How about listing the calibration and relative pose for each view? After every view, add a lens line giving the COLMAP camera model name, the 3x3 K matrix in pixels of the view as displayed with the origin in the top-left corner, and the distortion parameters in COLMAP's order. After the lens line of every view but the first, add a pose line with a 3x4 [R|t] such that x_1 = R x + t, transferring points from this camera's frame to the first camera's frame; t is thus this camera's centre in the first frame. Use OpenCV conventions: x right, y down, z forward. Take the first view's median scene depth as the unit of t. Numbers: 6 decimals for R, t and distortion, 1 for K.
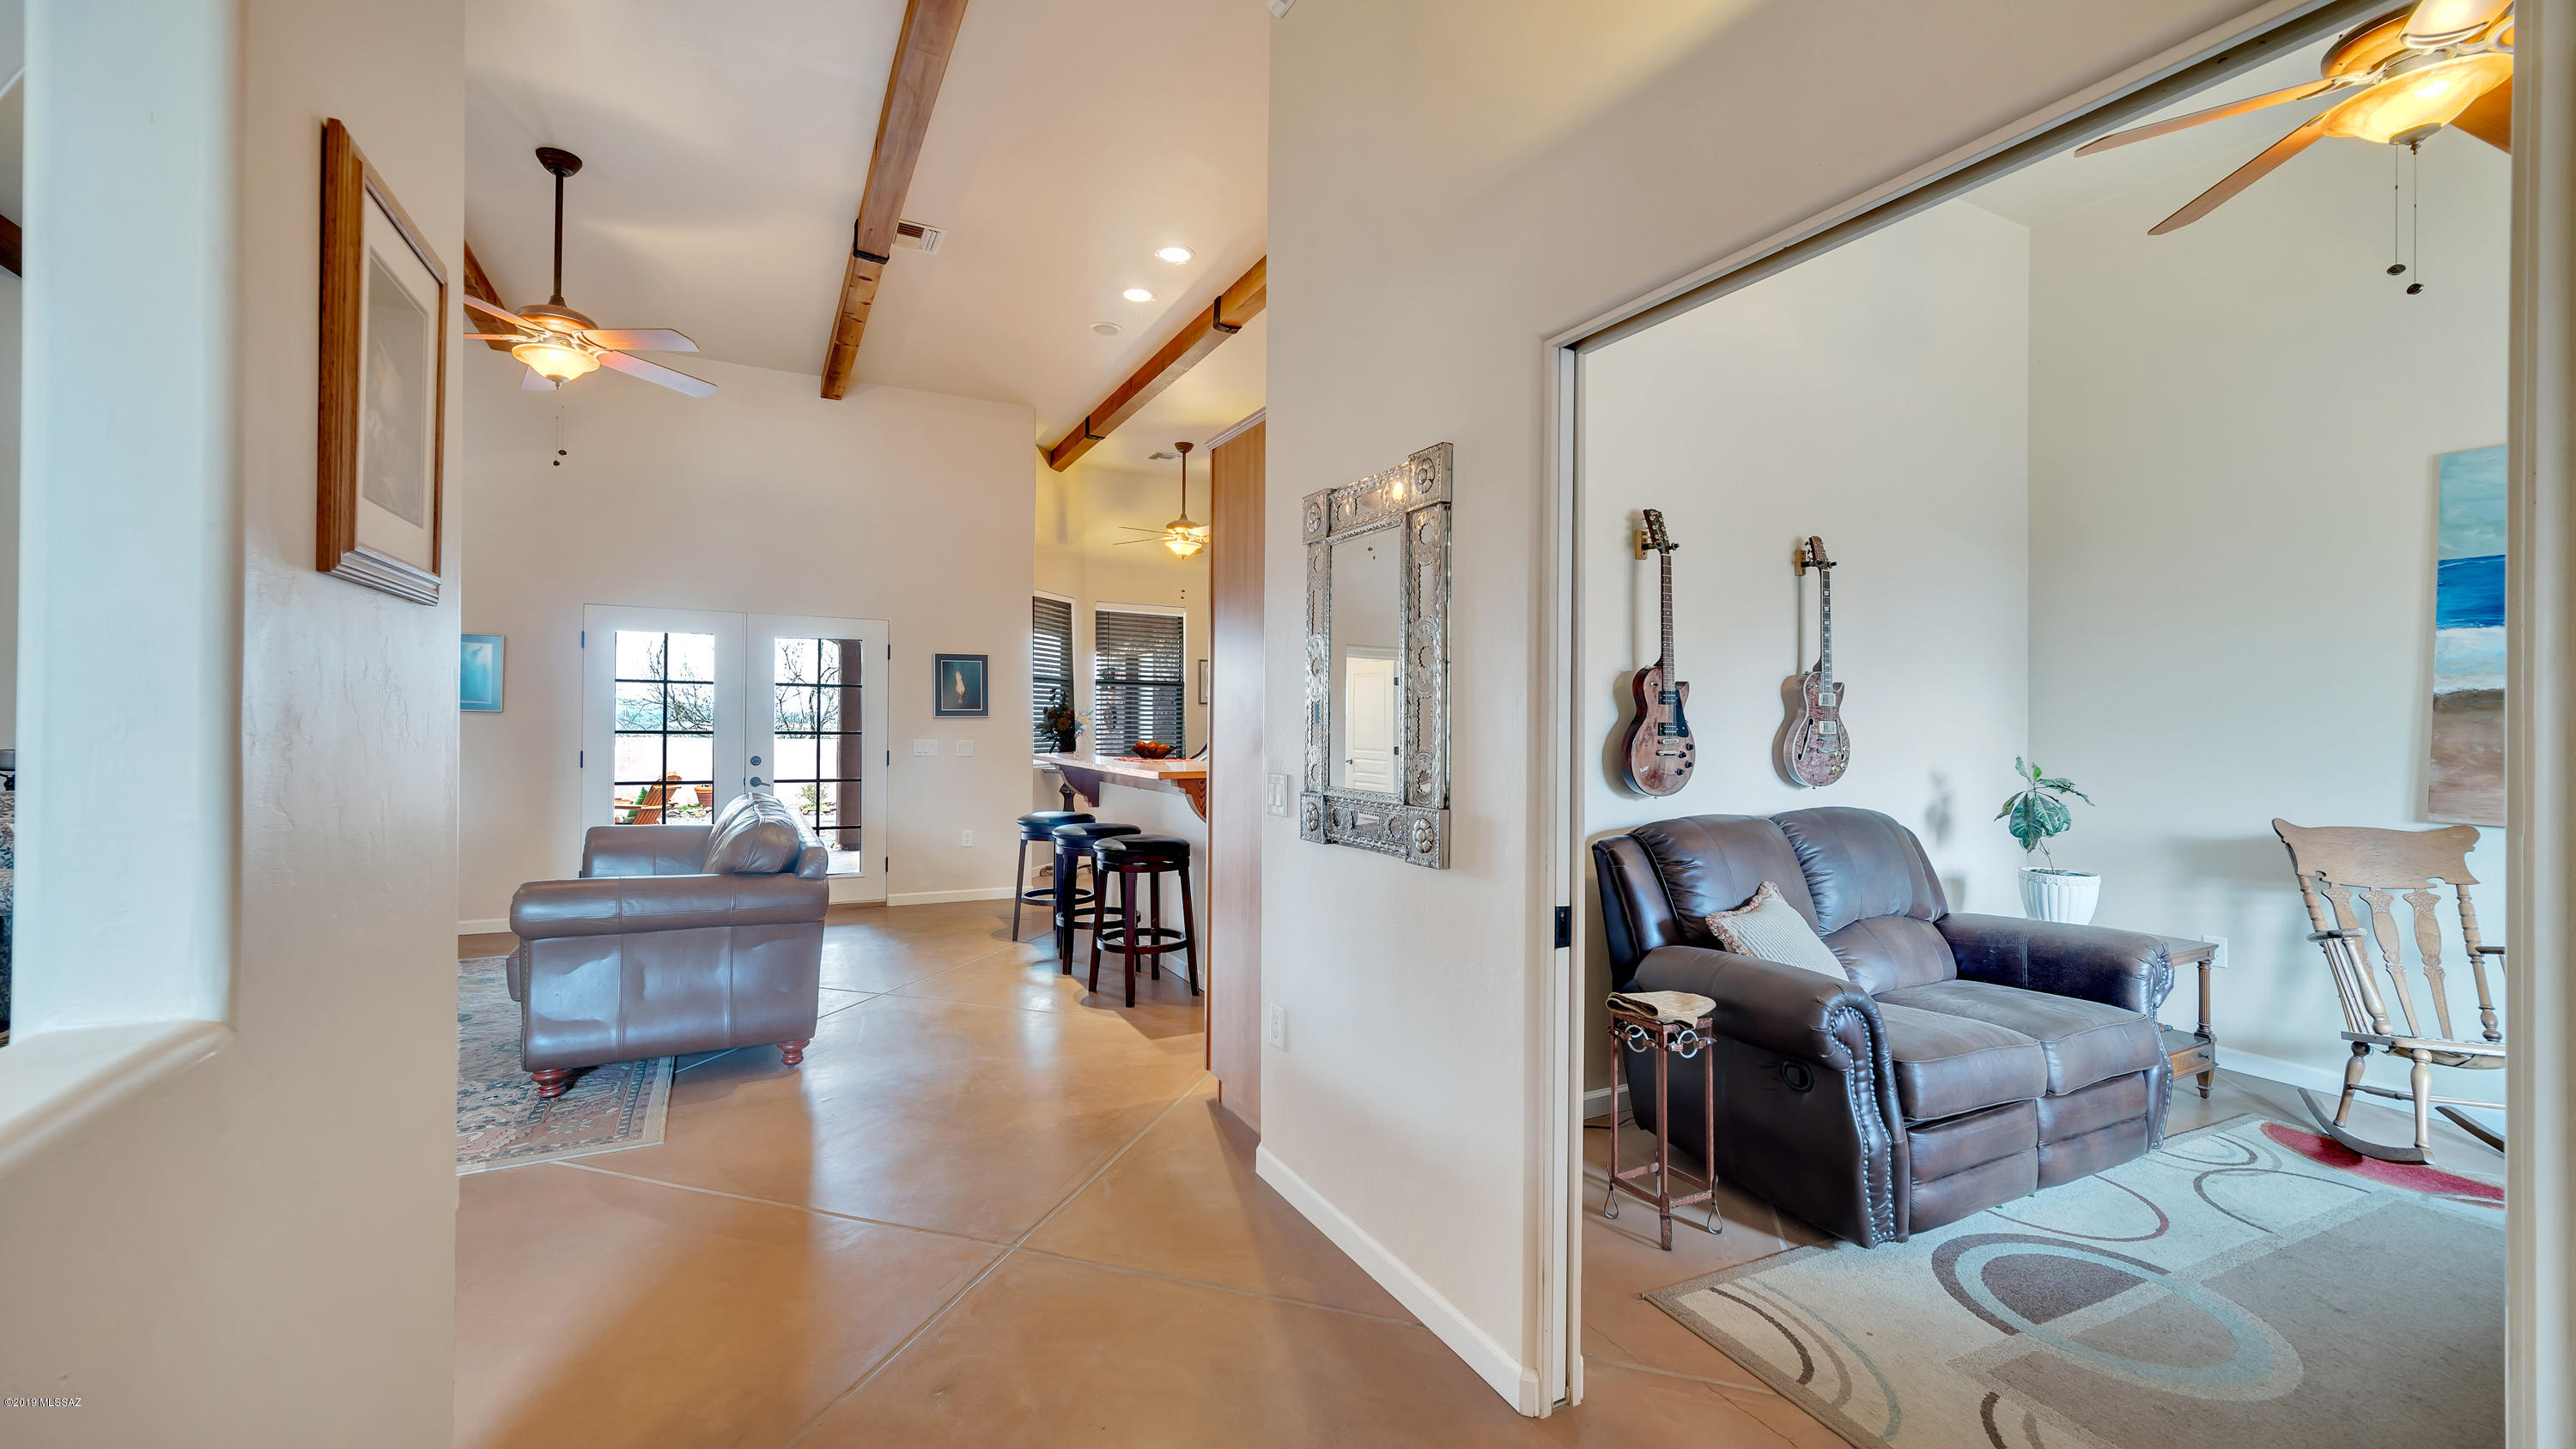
lens RADIAL K [[998.4, 0, 1302.2], [0, 998.4, 728.3], [0, 0, 1]] dist [0.001055, 0.000014]
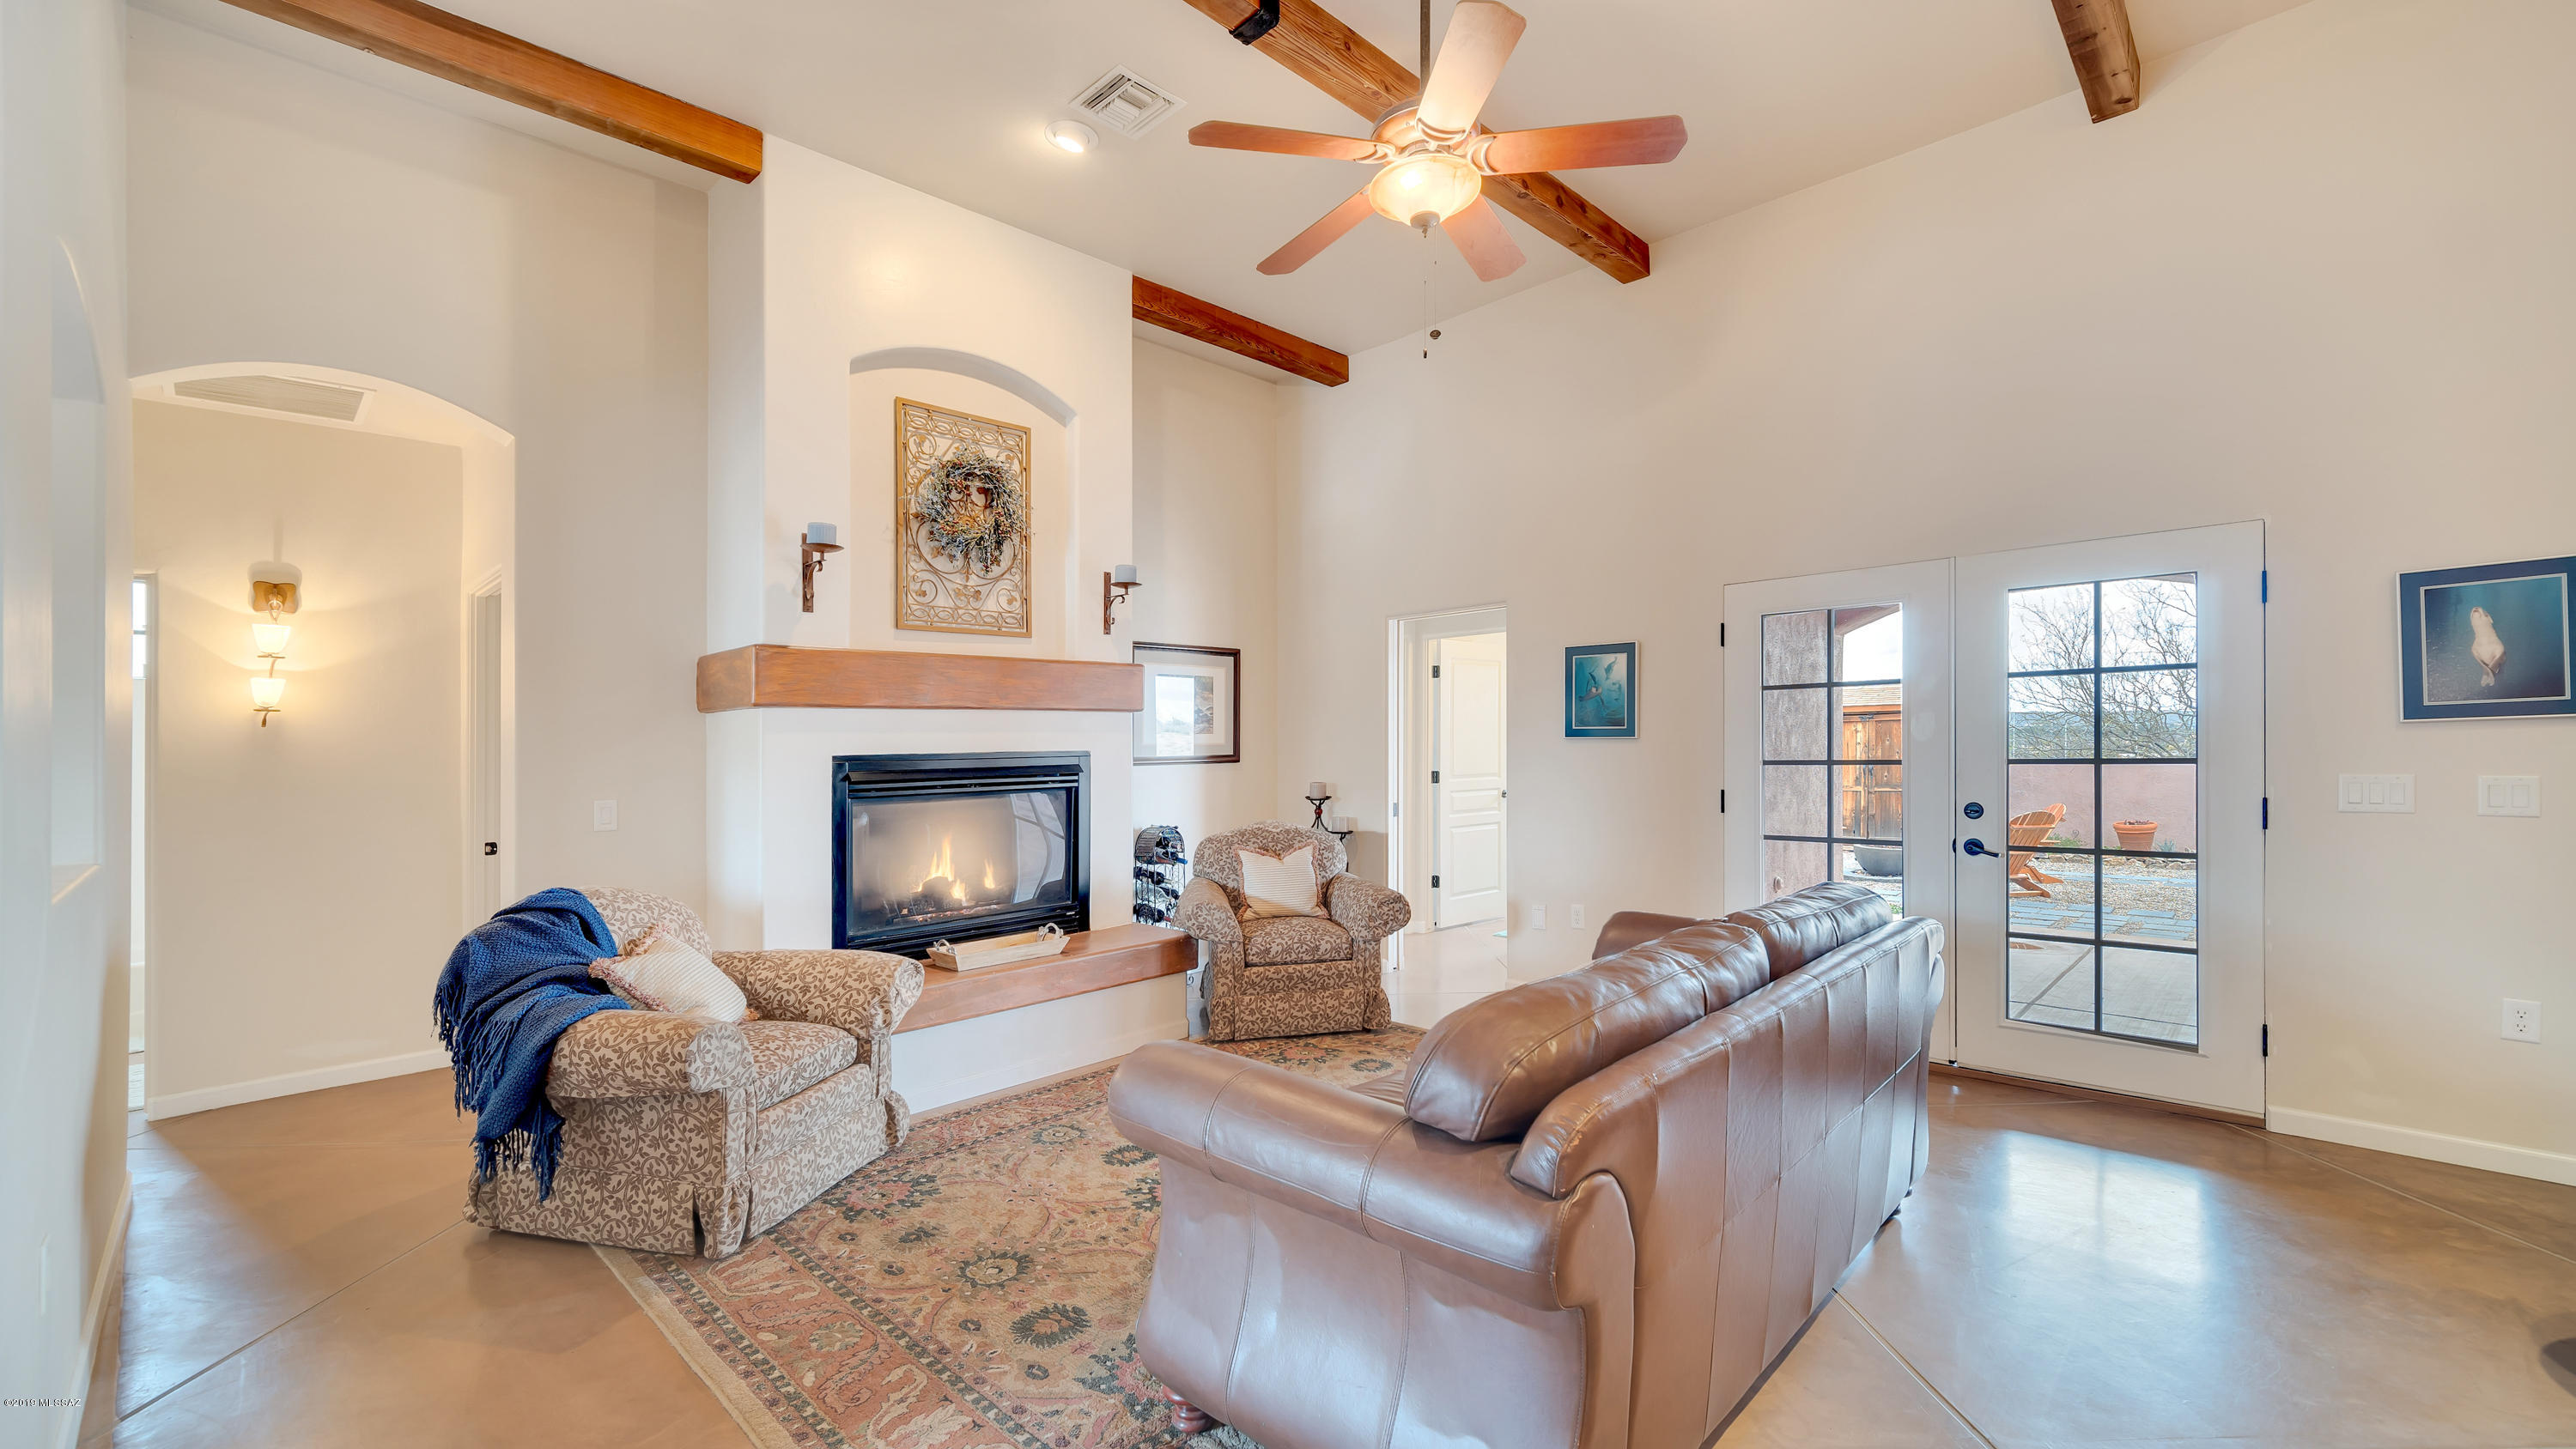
lens RADIAL K [[1054.6, 0, 1286.1], [0, 1054.6, 760.0], [0, 0, 1]] dist [0.002167, 0.000092]
pose [[0.294206, -0.006505, -0.955720, -0.127056], [0.020347, 0.999793, -0.000541, -0.007270], [0.955525, -0.019287, 0.294278, 0.699538]]
